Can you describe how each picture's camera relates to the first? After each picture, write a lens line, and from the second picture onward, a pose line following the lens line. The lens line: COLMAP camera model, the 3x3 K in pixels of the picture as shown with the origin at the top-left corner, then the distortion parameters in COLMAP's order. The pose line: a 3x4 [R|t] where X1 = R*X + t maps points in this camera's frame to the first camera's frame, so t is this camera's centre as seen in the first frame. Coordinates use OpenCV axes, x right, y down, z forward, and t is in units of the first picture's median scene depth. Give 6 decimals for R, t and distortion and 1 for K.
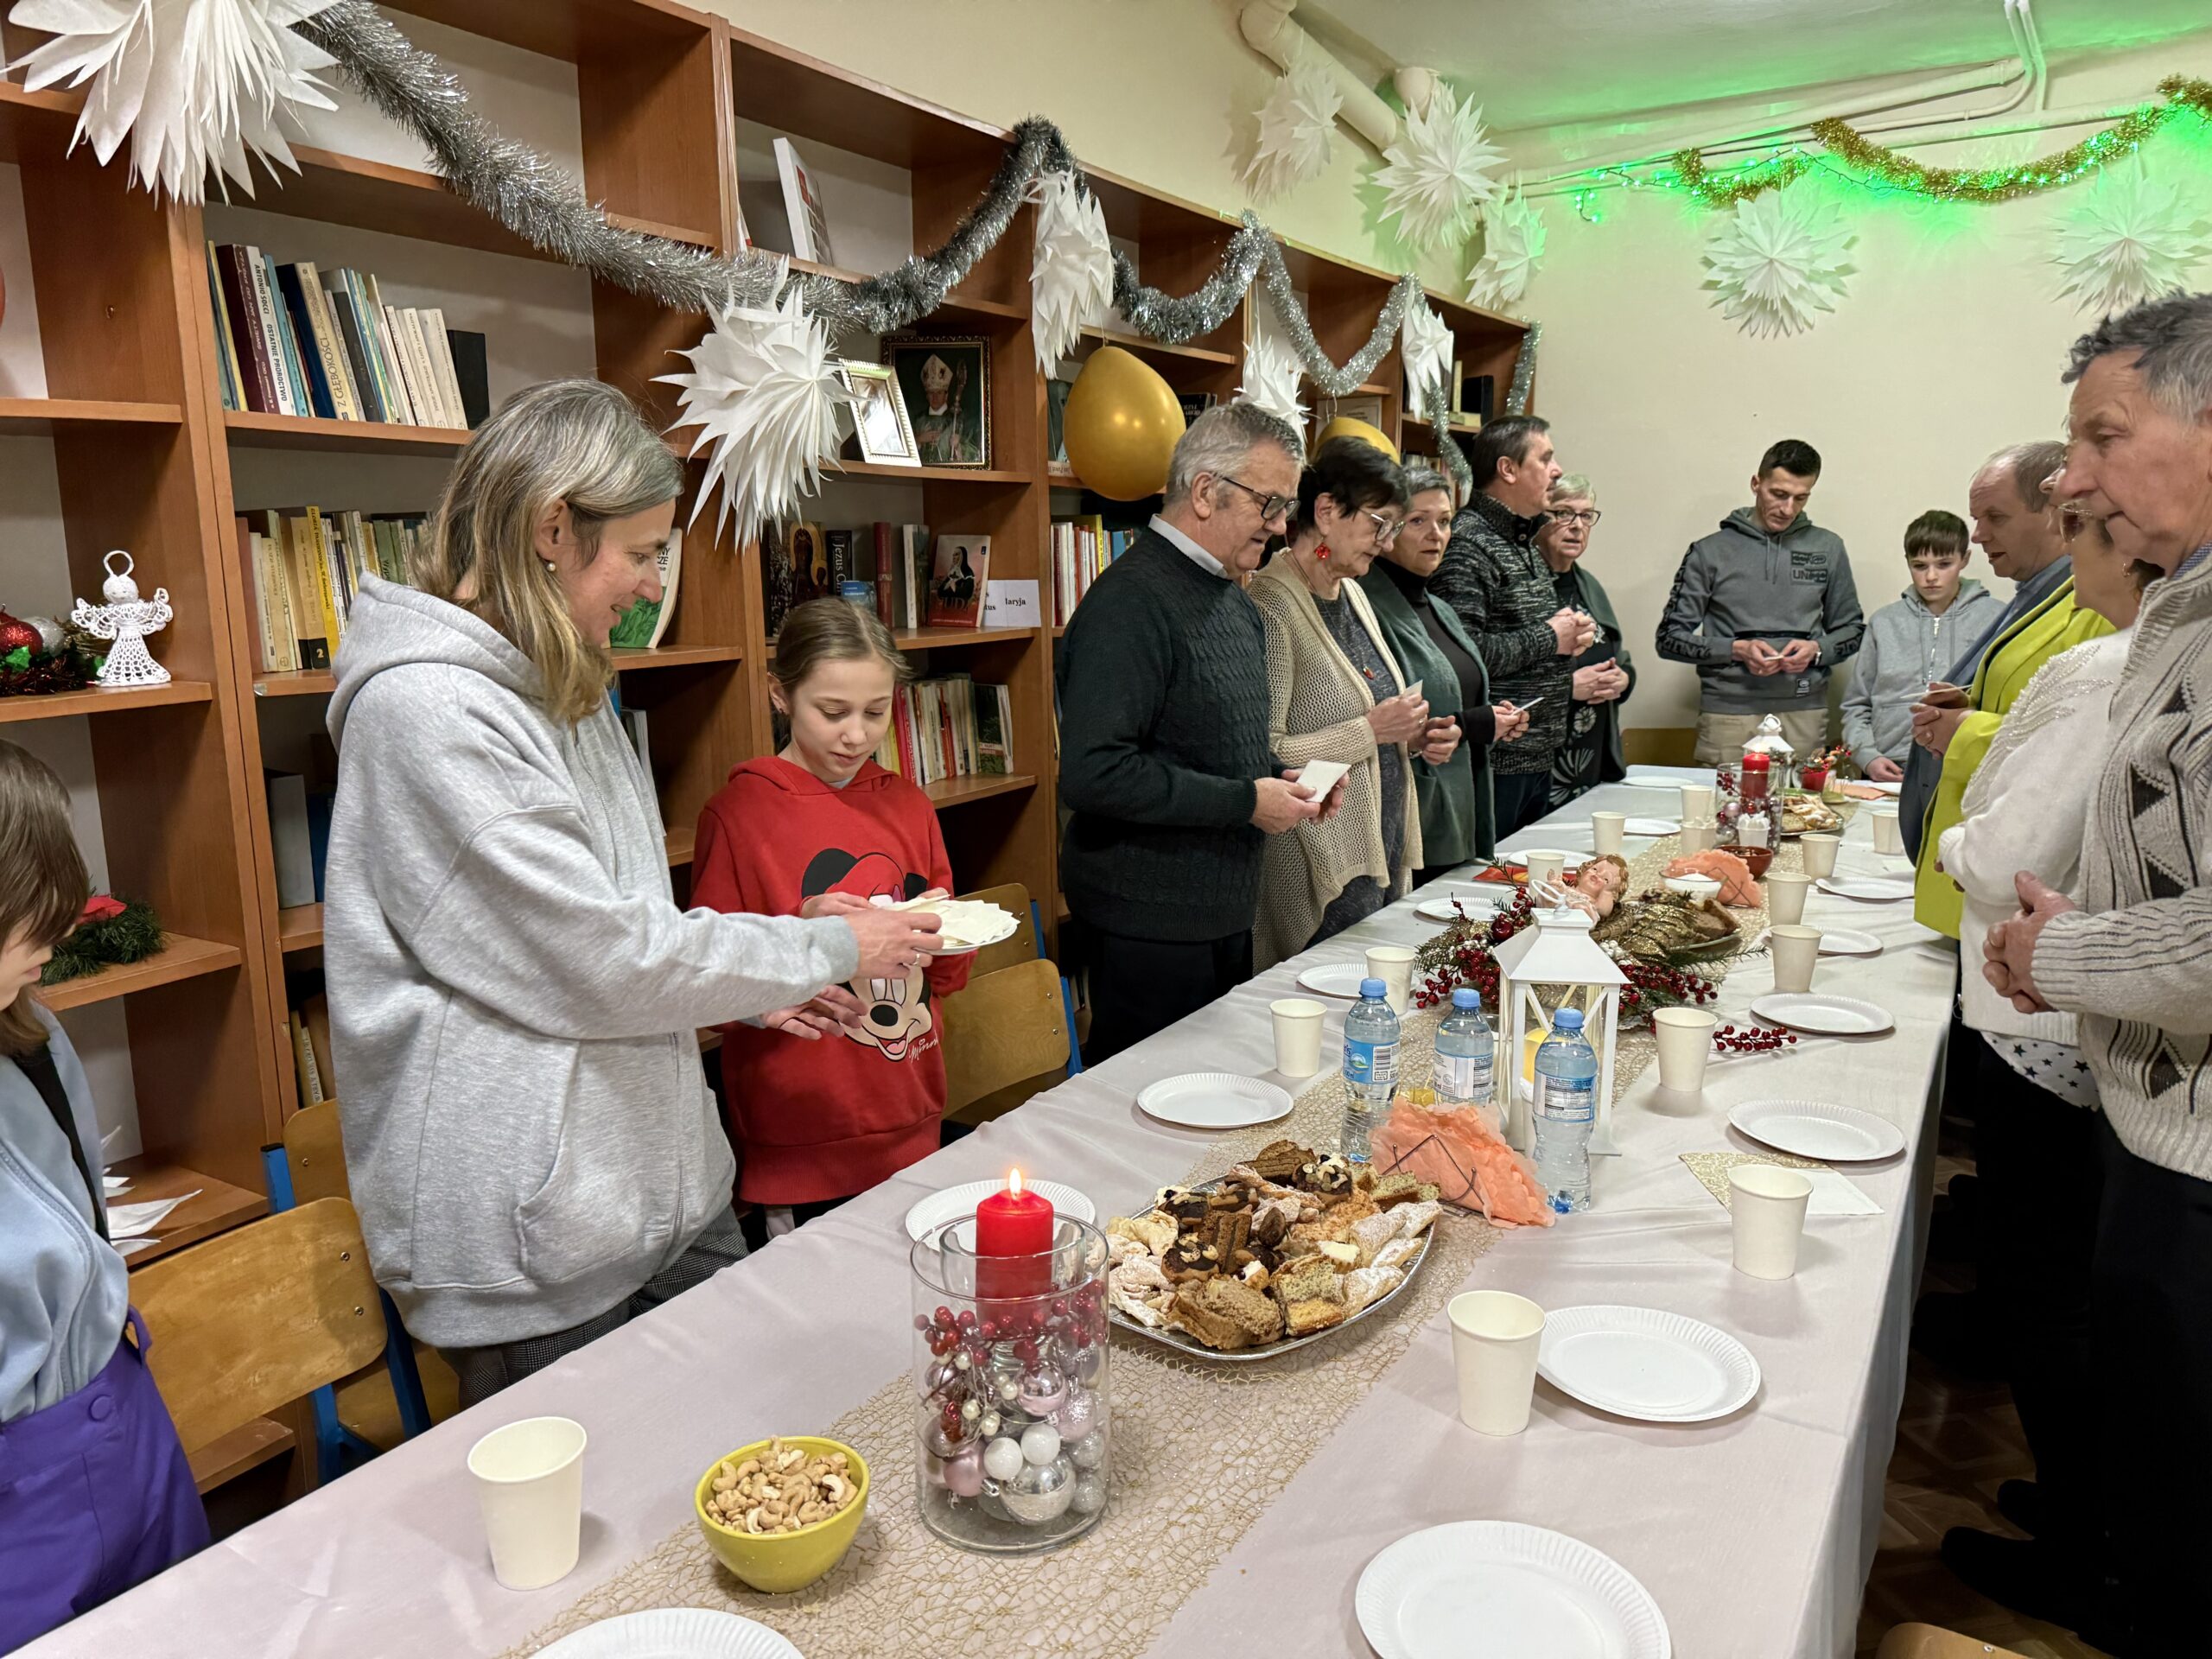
lens RADIAL K [[1549.6, 0, 1104.9], [0, 1549.6, 828.8], [0, 0, 1]] dist [0.043919, -0.059494]
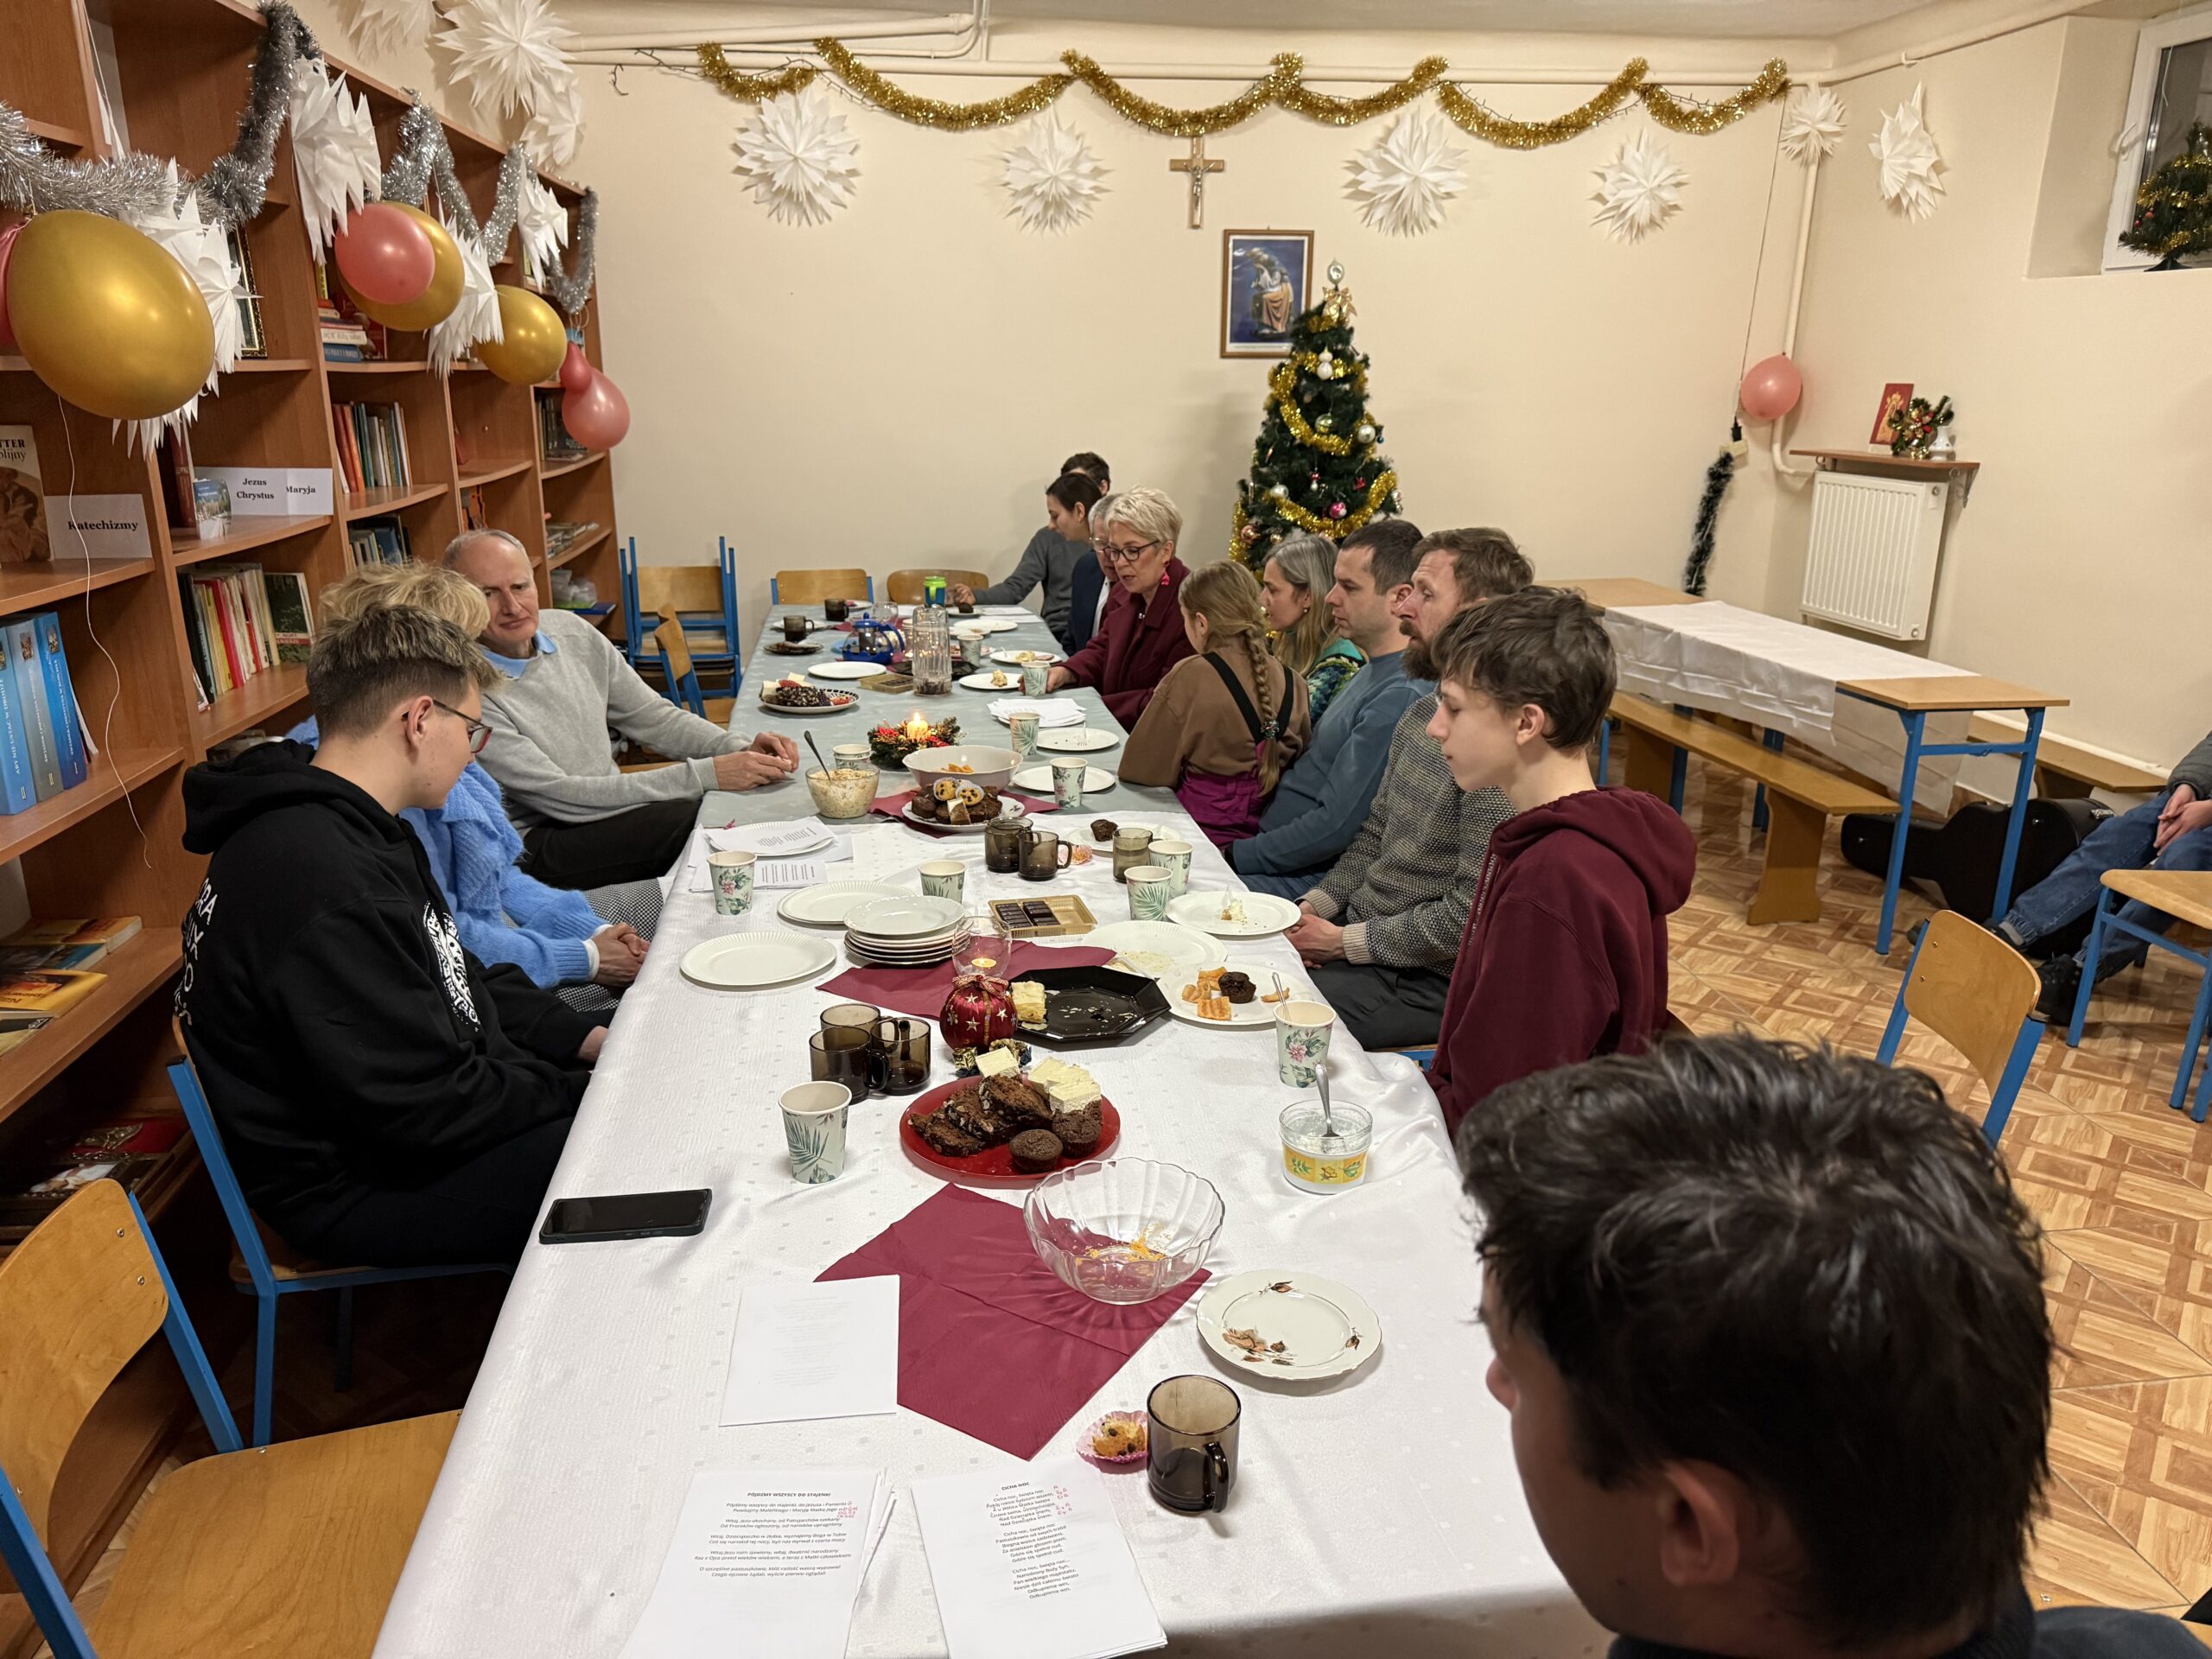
lens RADIAL K [[1549.6, 0, 1125.9], [0, 1549.6, 837.5], [0, 0, 1]] dist [0.043919, -0.059494]
pose [[0.765726, -0.166316, 0.621292, -0.223132], [0.091458, 0.984328, 0.150779, -0.019953], [-0.636632, -0.058633, 0.768936, -0.096018]]
